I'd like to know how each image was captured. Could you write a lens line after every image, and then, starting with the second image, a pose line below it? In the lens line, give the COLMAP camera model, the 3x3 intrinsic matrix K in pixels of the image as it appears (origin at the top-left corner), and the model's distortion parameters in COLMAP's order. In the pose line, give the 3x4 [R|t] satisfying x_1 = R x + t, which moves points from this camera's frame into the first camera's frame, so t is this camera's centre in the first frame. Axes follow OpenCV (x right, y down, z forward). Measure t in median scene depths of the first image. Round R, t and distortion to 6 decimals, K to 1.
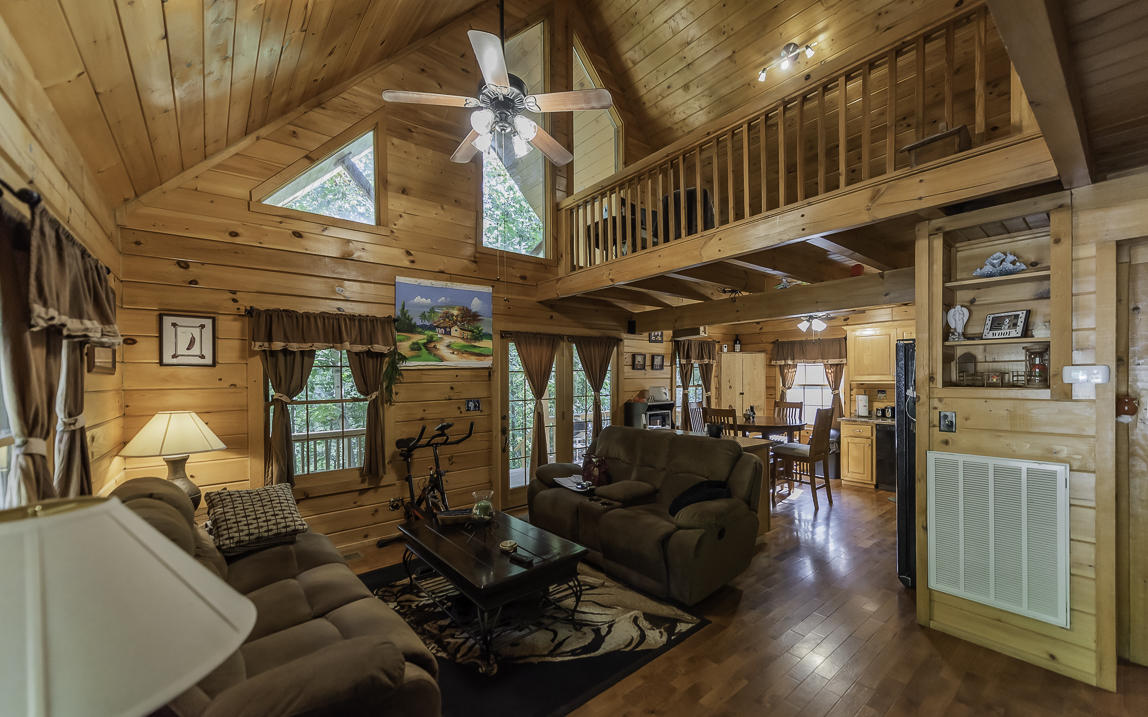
lens RADIAL K [[458.8, 0, 571.9], [0, 458.8, 383.1], [0, 0, 1]] dist [0.015708, -0.001898]
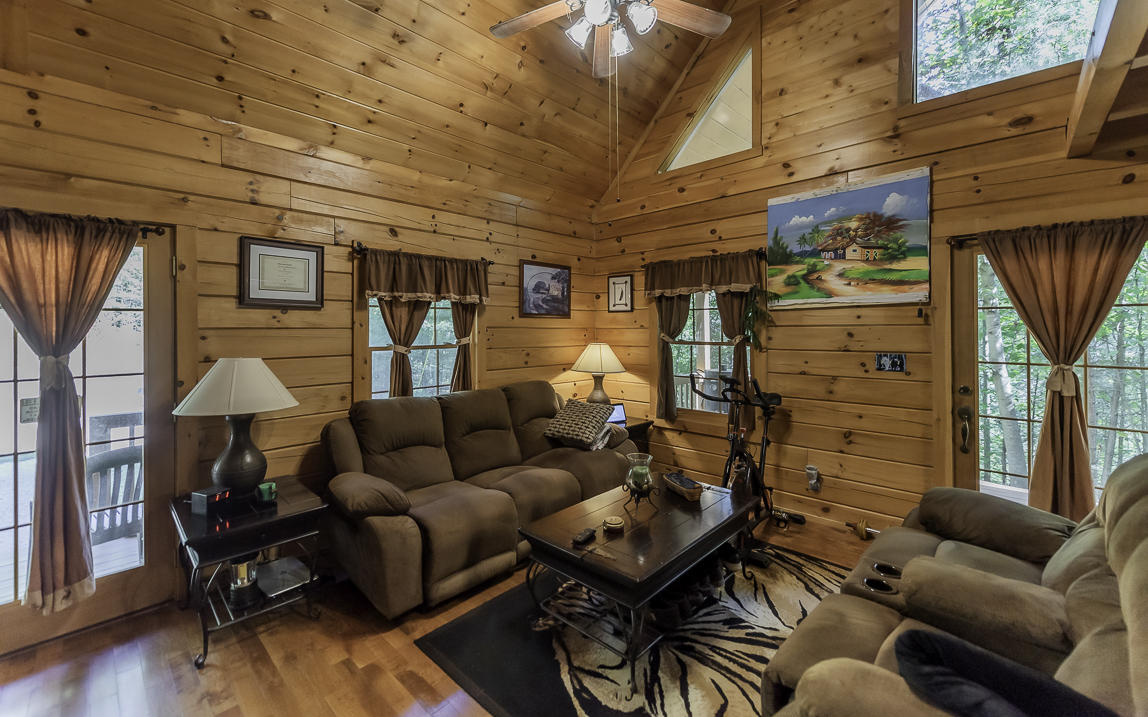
lens RADIAL K [[458.8, 0, 528.0], [0, 458.8, 329.0], [0, 0, 1]] dist [0.015708, -0.001898]
pose [[0.096723, 0.020909, -0.995092, 0.411827], [-0.004773, 0.999778, 0.020544, -0.010152], [0.995300, 0.002763, 0.096801, 0.472307]]
